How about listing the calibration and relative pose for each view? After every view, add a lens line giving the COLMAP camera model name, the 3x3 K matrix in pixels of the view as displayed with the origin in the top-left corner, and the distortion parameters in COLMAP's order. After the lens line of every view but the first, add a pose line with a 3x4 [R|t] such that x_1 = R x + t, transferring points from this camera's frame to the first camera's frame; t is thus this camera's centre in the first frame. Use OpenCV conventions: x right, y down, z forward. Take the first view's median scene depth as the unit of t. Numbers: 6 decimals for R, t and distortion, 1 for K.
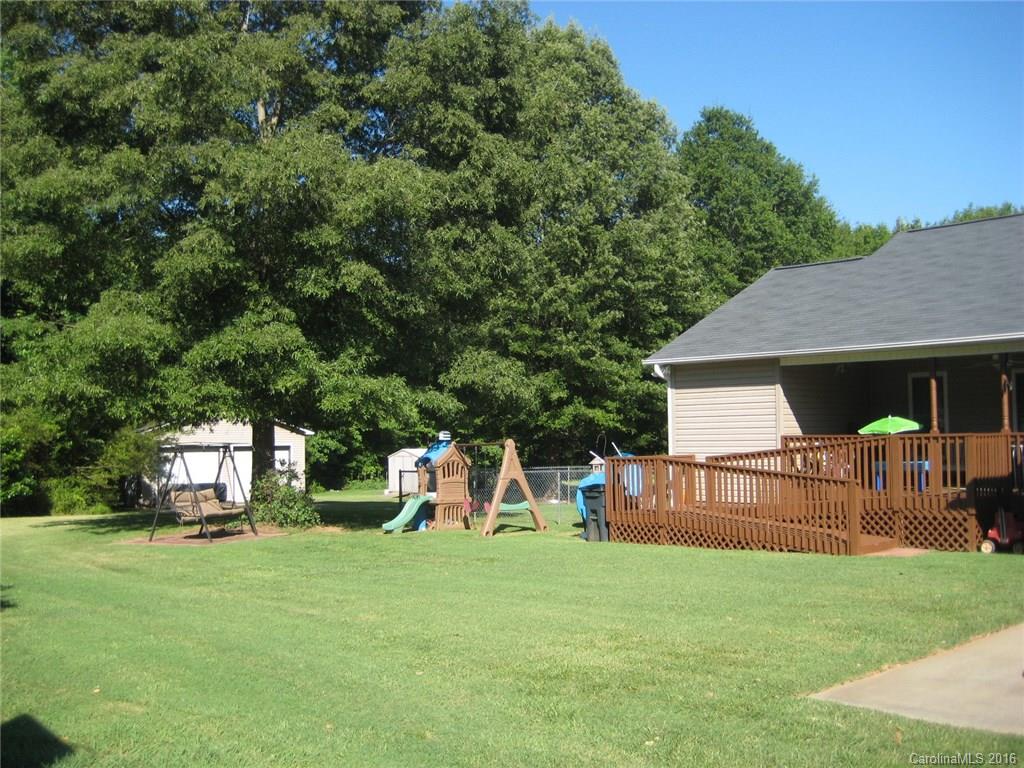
lens RADIAL K [[1068.1, 0, 511.3], [0, 1068.1, 377.2], [0, 0, 1]] dist [-0.151409, 0.213567]
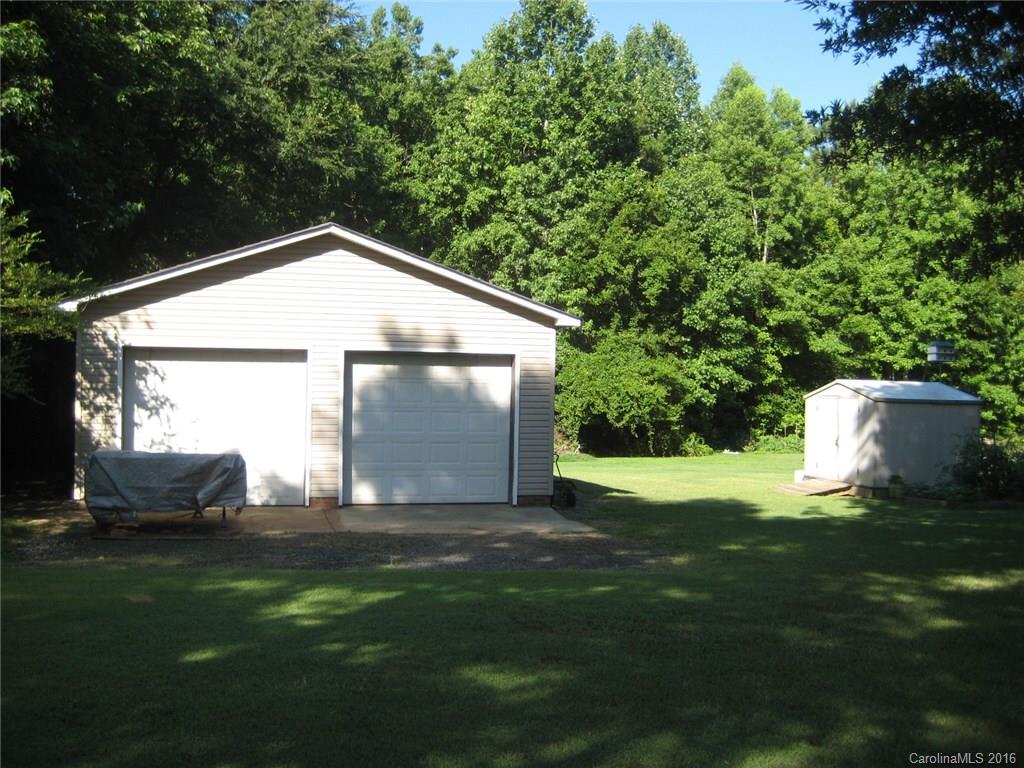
lens RADIAL K [[1063.1, 0, 491.0], [0, 1063.1, 386.1], [0, 0, 1]] dist [-0.148154, 0.197330]
pose [[0.902952, 0.028038, -0.428826, -0.146158], [-0.001486, 0.998067, 0.062126, 0.141425], [0.429739, -0.055460, 0.901249, 1.765358]]
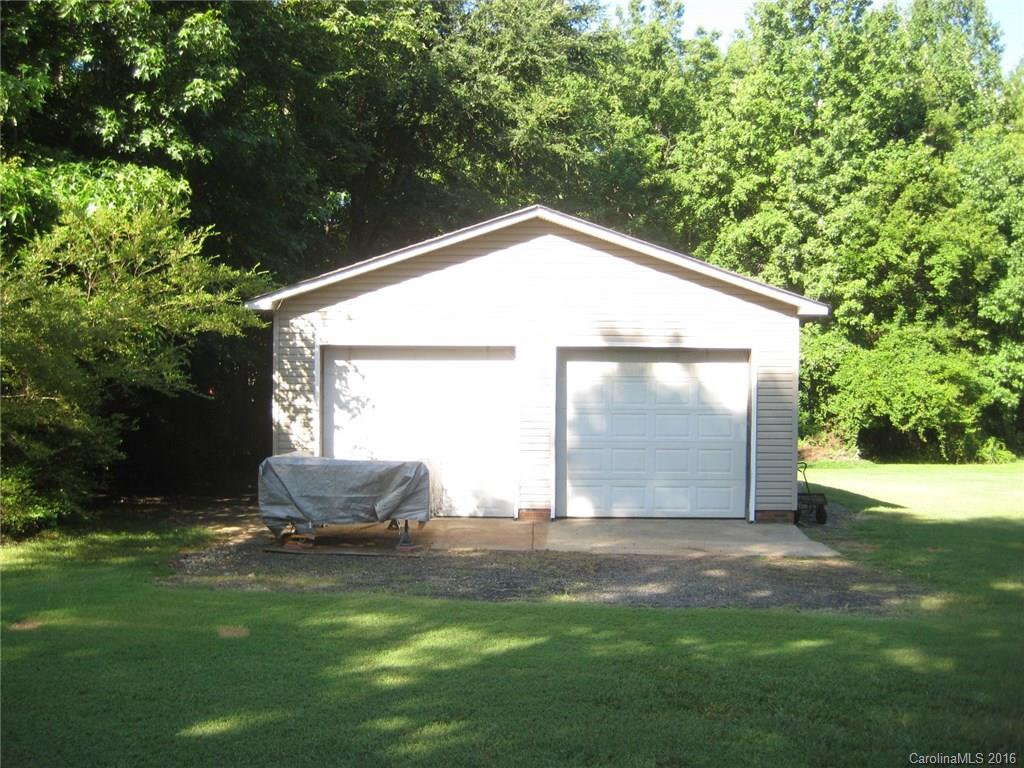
lens RADIAL K [[1063.1, 0, 491.0], [0, 1063.1, 386.1], [0, 0, 1]] dist [-0.148154, 0.197330]
pose [[0.755786, 0.022564, -0.654430, -0.149480], [0.020369, 0.998112, 0.057938, 0.149174], [0.654502, -0.057119, 0.753900, 1.873383]]
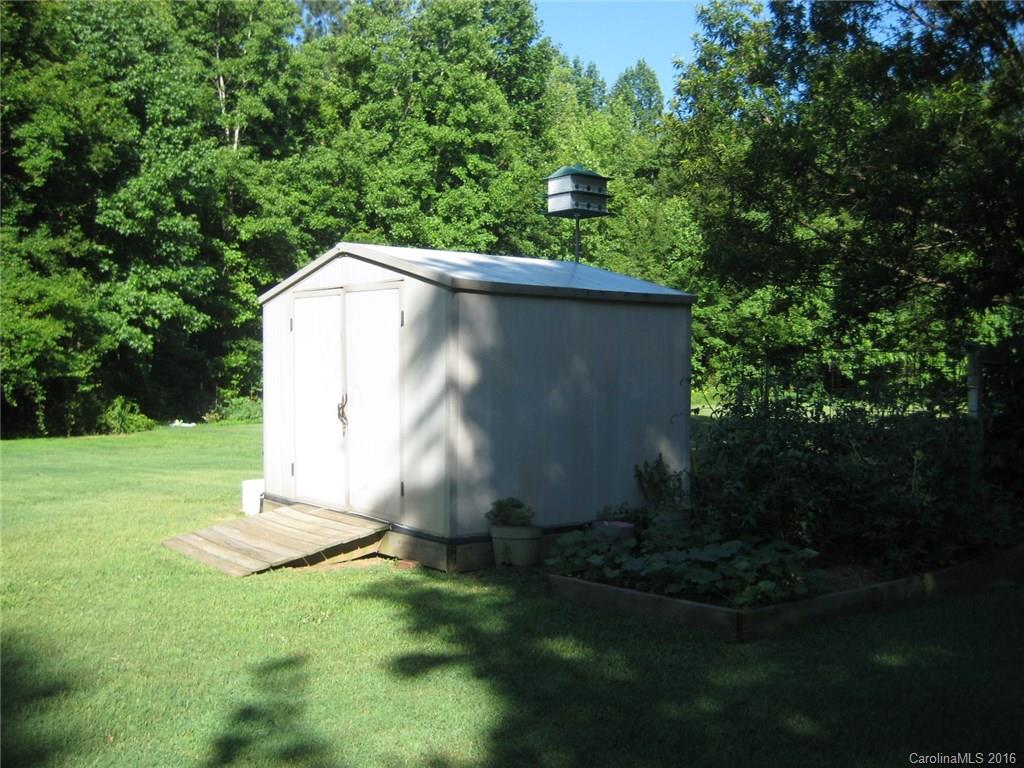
lens RADIAL K [[1063.1, 0, 491.0], [0, 1063.1, 386.1], [0, 0, 1]] dist [-0.148154, 0.197330]
pose [[0.999590, 0.017780, 0.022442, -0.257207], [-0.019775, 0.995559, 0.092034, 0.233592], [-0.020706, -0.092441, 0.995503, 2.631493]]
